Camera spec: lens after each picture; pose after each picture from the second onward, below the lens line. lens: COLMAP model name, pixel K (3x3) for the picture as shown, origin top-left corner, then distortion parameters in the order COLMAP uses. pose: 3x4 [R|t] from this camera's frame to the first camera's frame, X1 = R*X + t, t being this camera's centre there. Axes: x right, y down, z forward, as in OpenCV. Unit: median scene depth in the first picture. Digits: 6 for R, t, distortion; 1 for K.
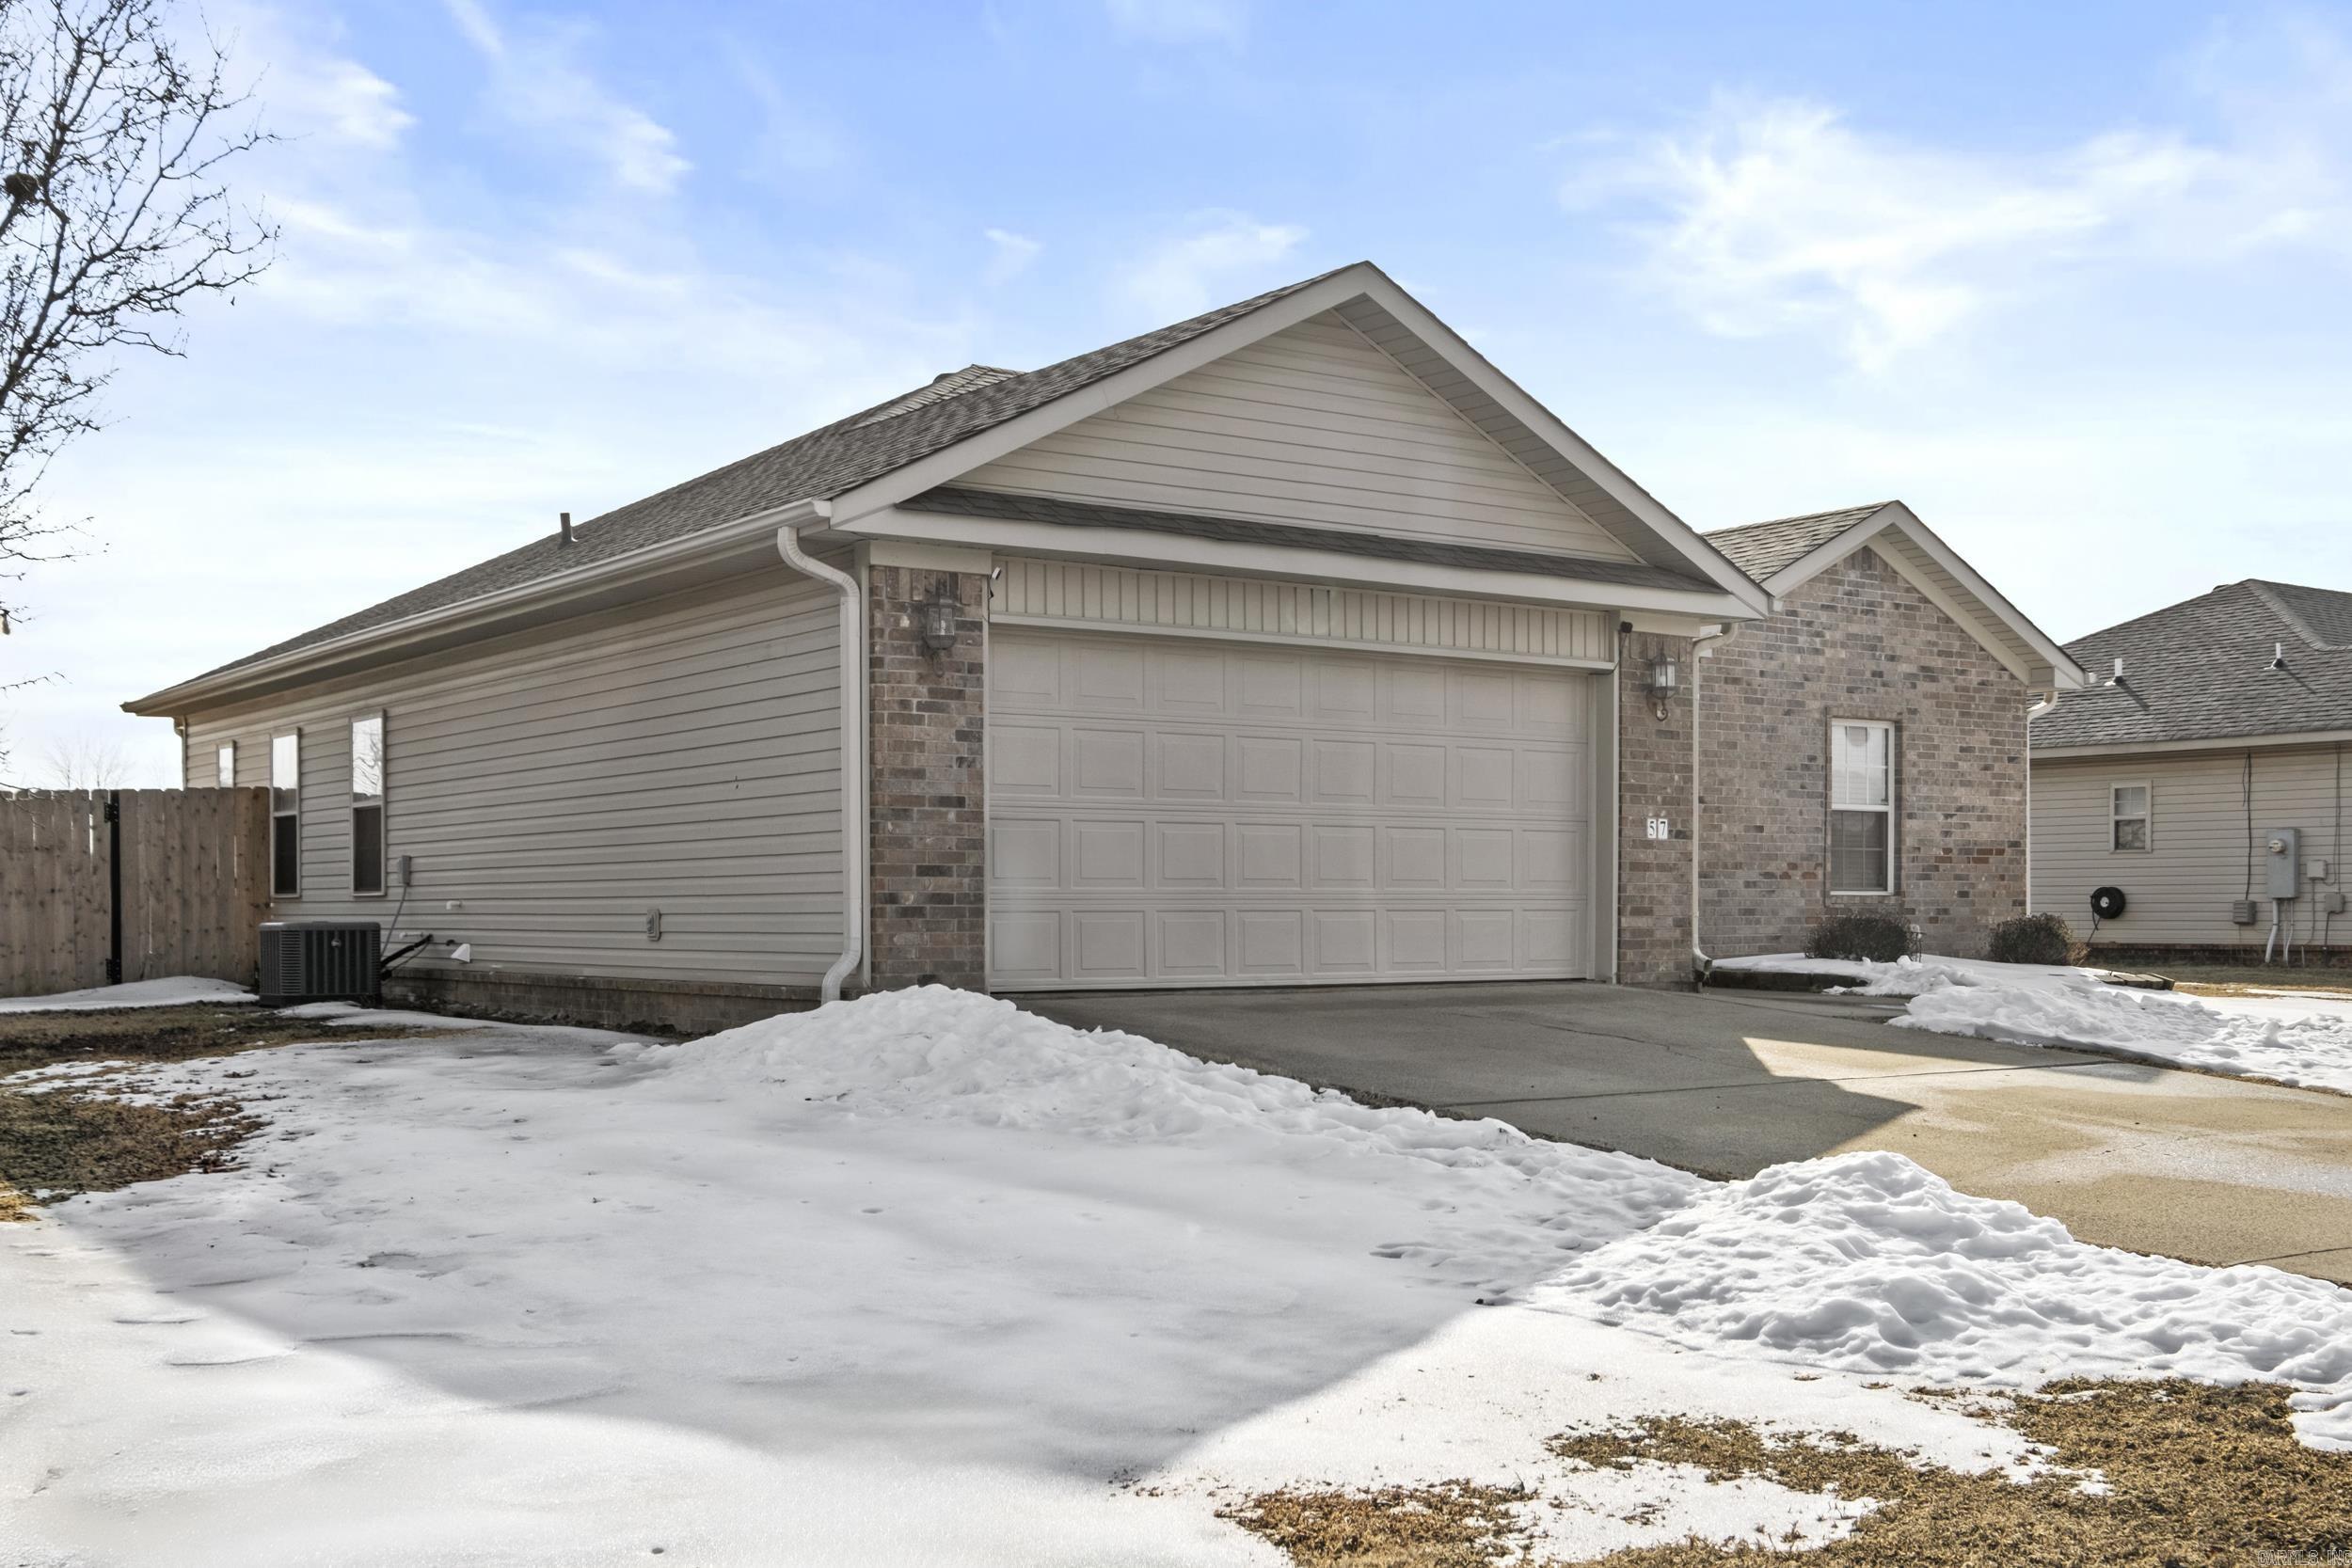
lens RADIAL K [[2444.5, 0, 1184.0], [0, 2444.5, 964.5], [0, 0, 1]] dist [0.010693, 0.002314]
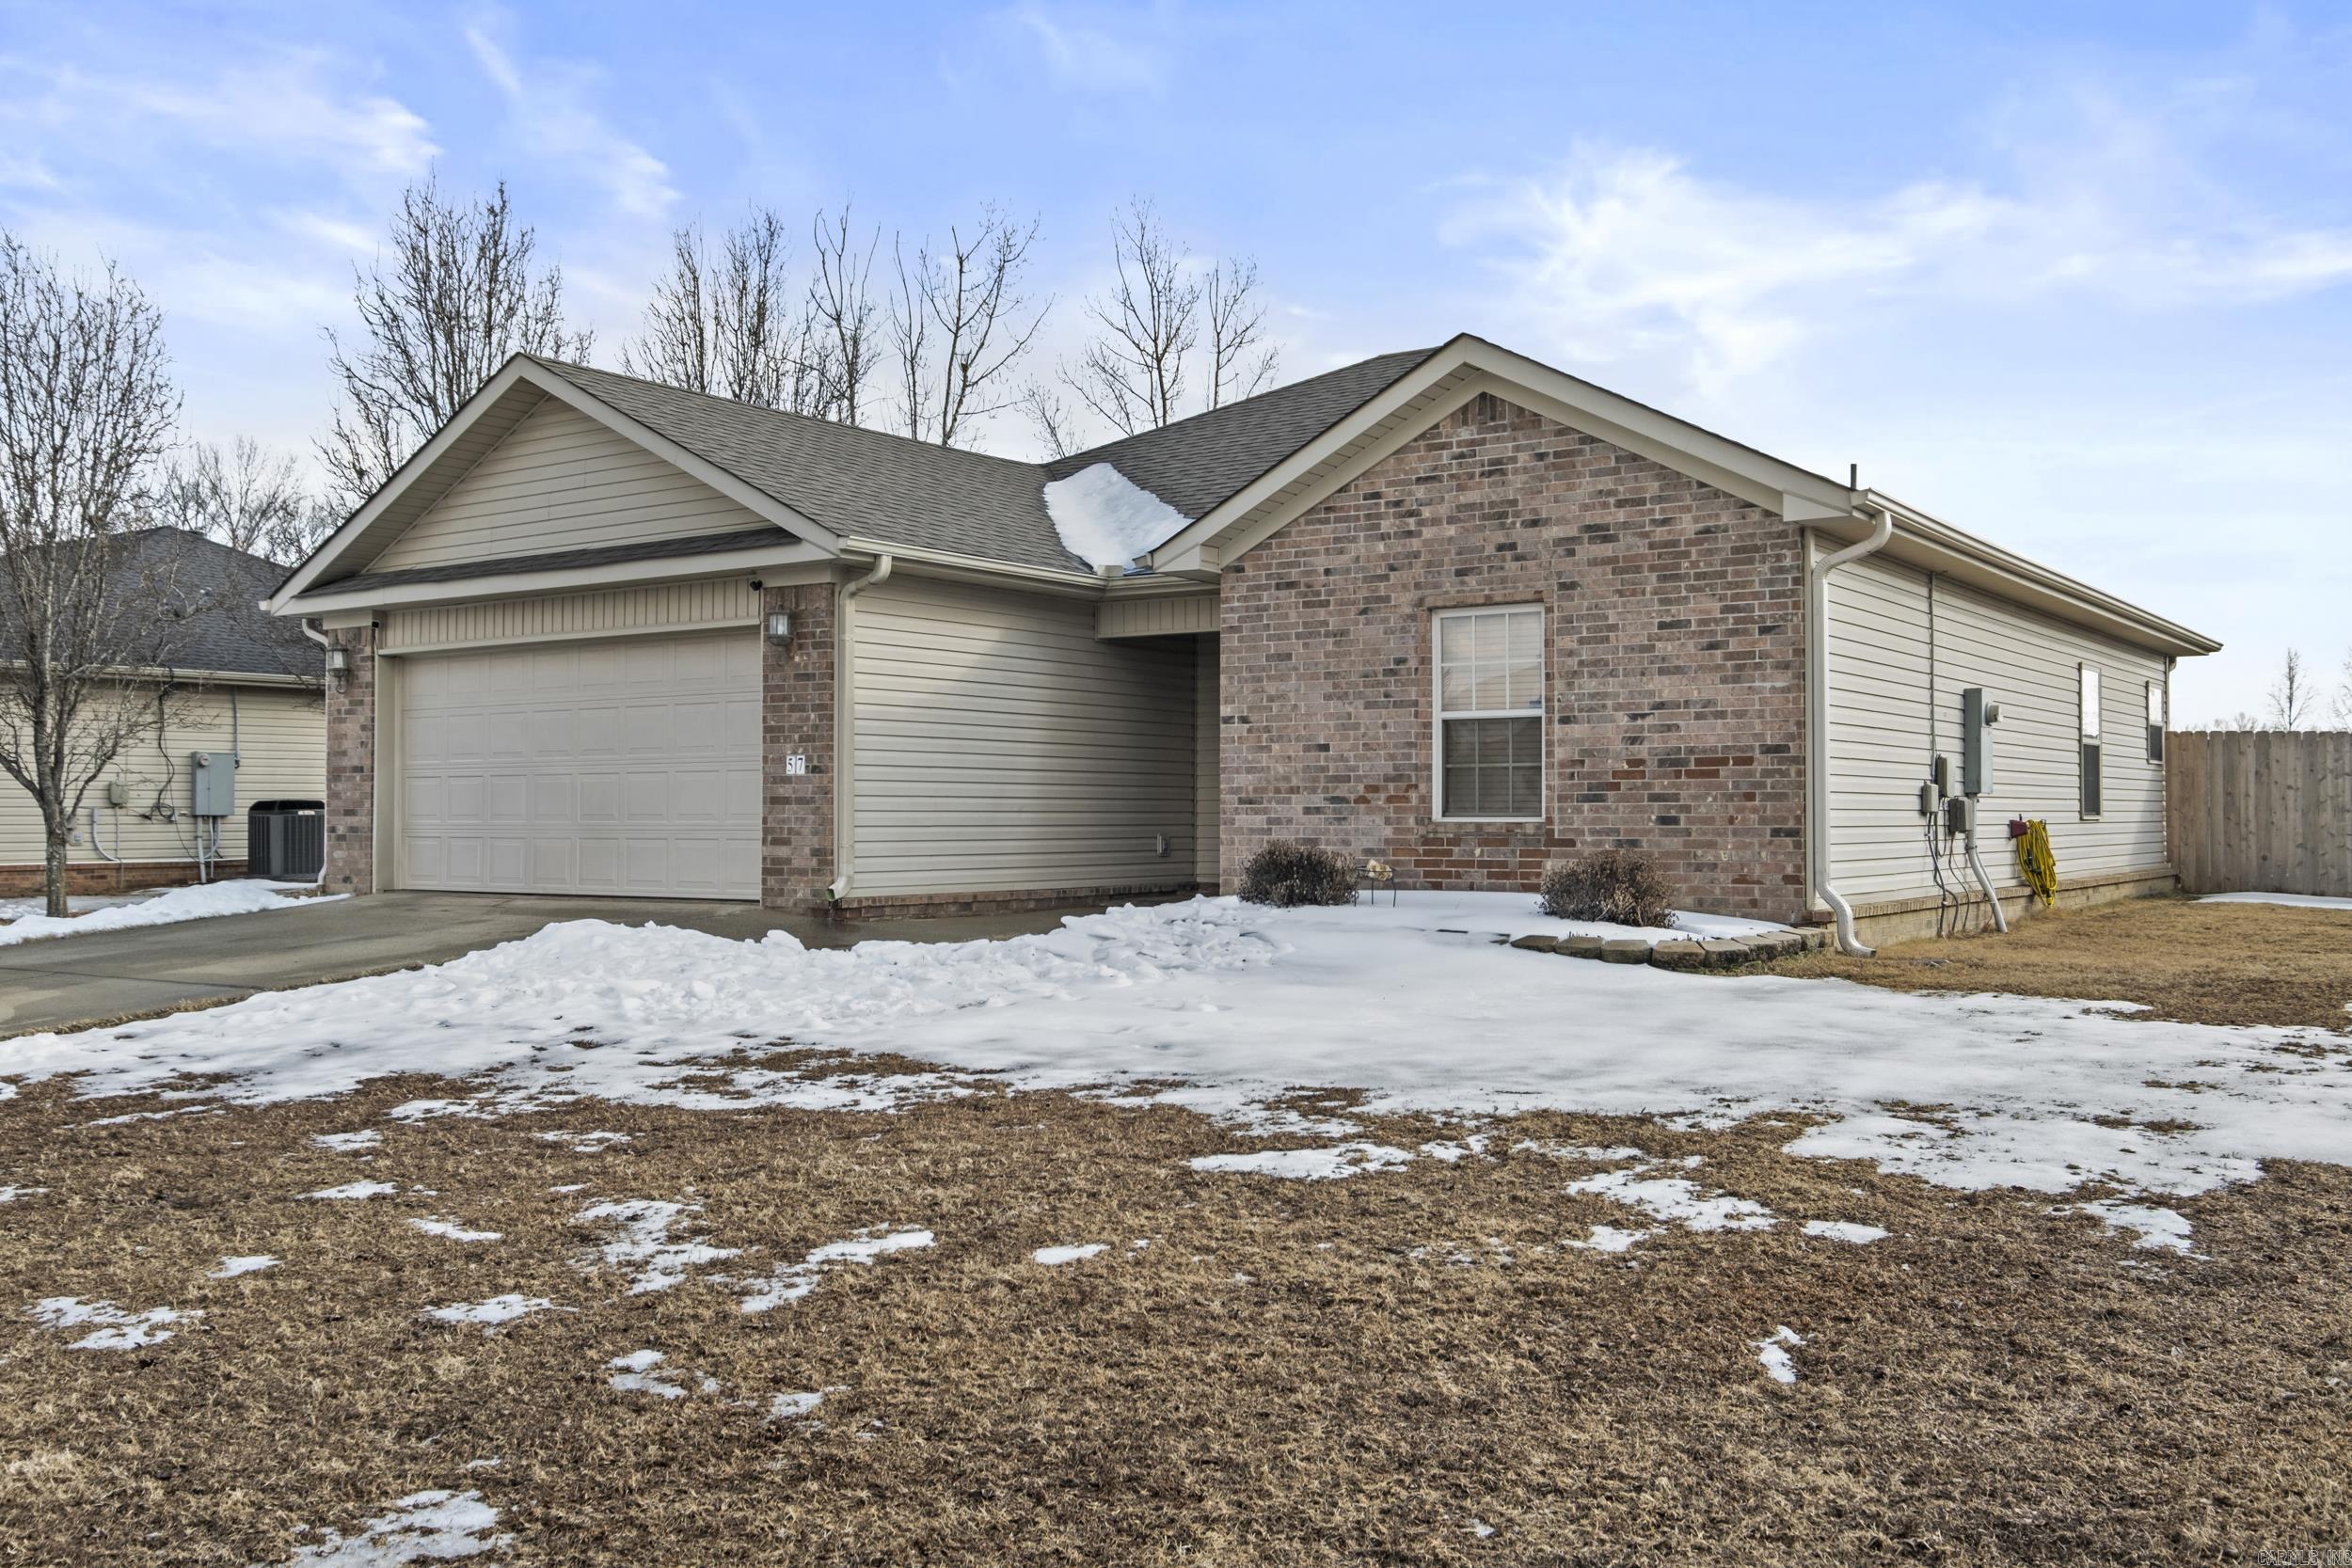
lens RADIAL K [[2063.2, 0, 1176.0], [0, 2063.2, 784.0], [0, 0, 1]] dist [-0.005375, -0.002720]
pose [[0.352856, -0.015689, -0.935546, 0.909140], [-0.019270, 0.999526, -0.024030, -0.023391], [0.935479, 0.026507, 0.352386, 0.686305]]
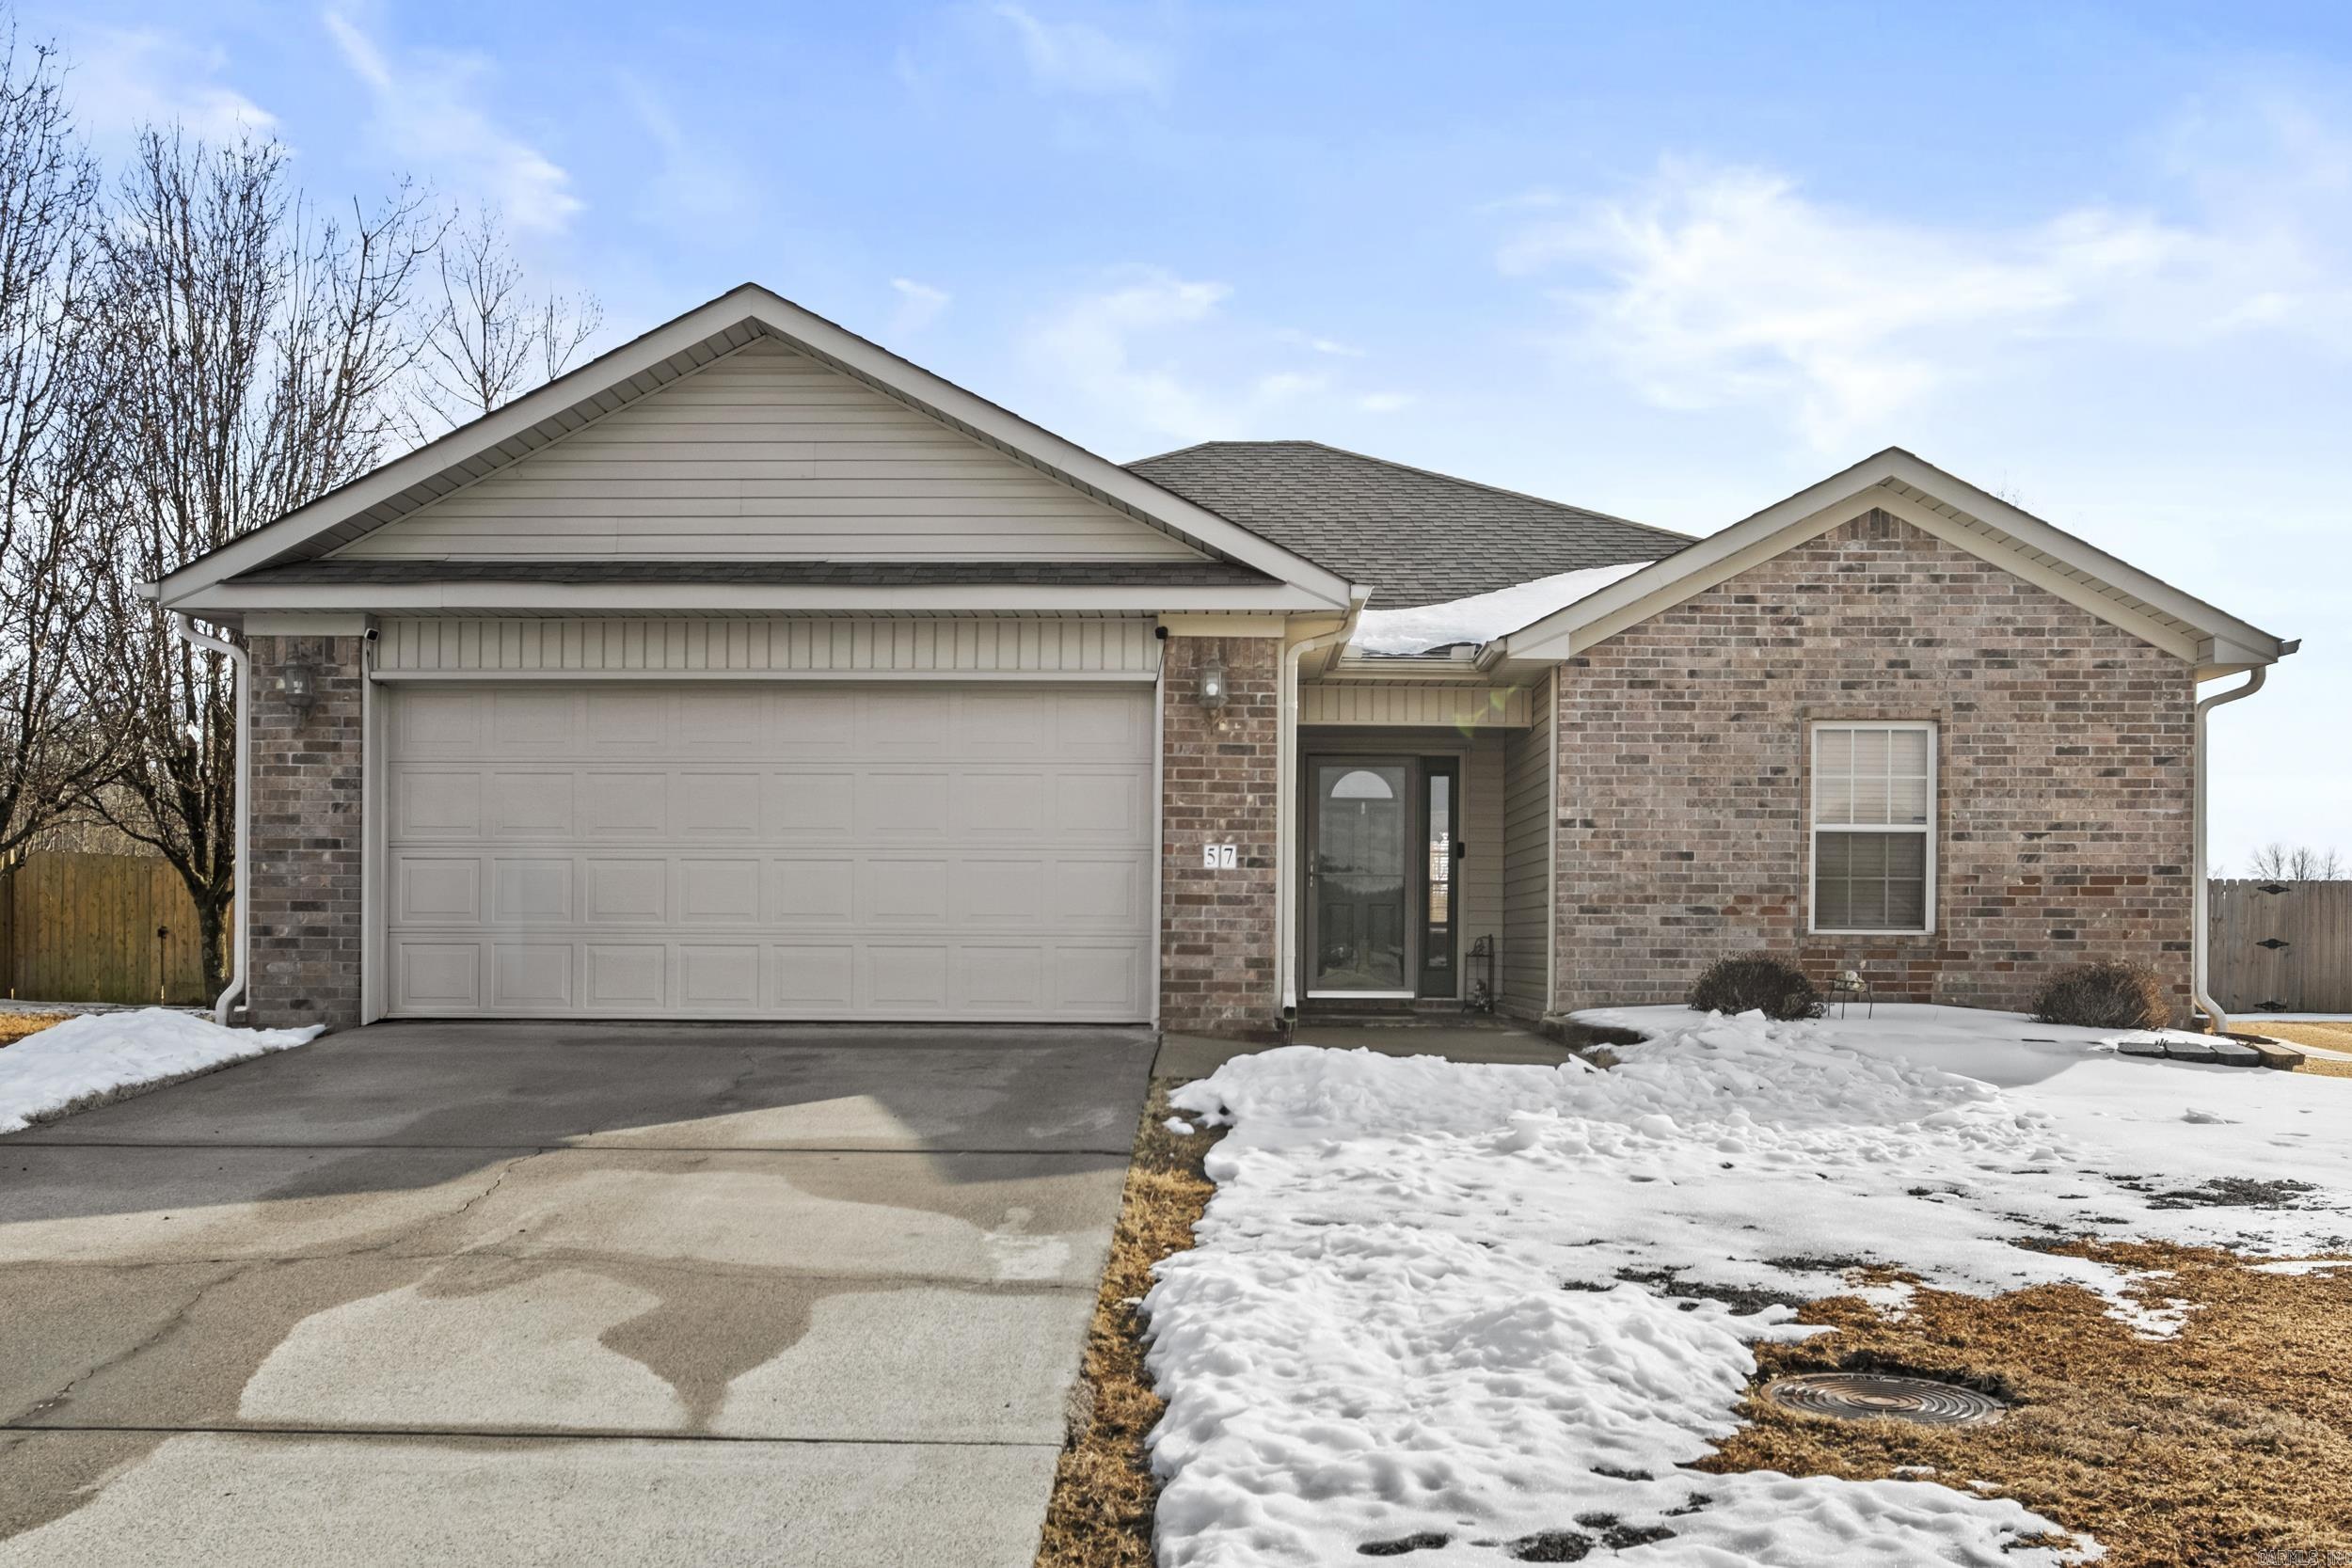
lens RADIAL K [[1938.2, 0, 1161.9], [0, 1938.2, 962.9], [0, 0, 1]] dist [-0.010753, 0.012224]
pose [[0.803399, 0.012888, -0.595301, 0.488641], [-0.021081, 0.999755, -0.006806, -0.009840], [0.595067, 0.018017, 0.803474, 0.349780]]
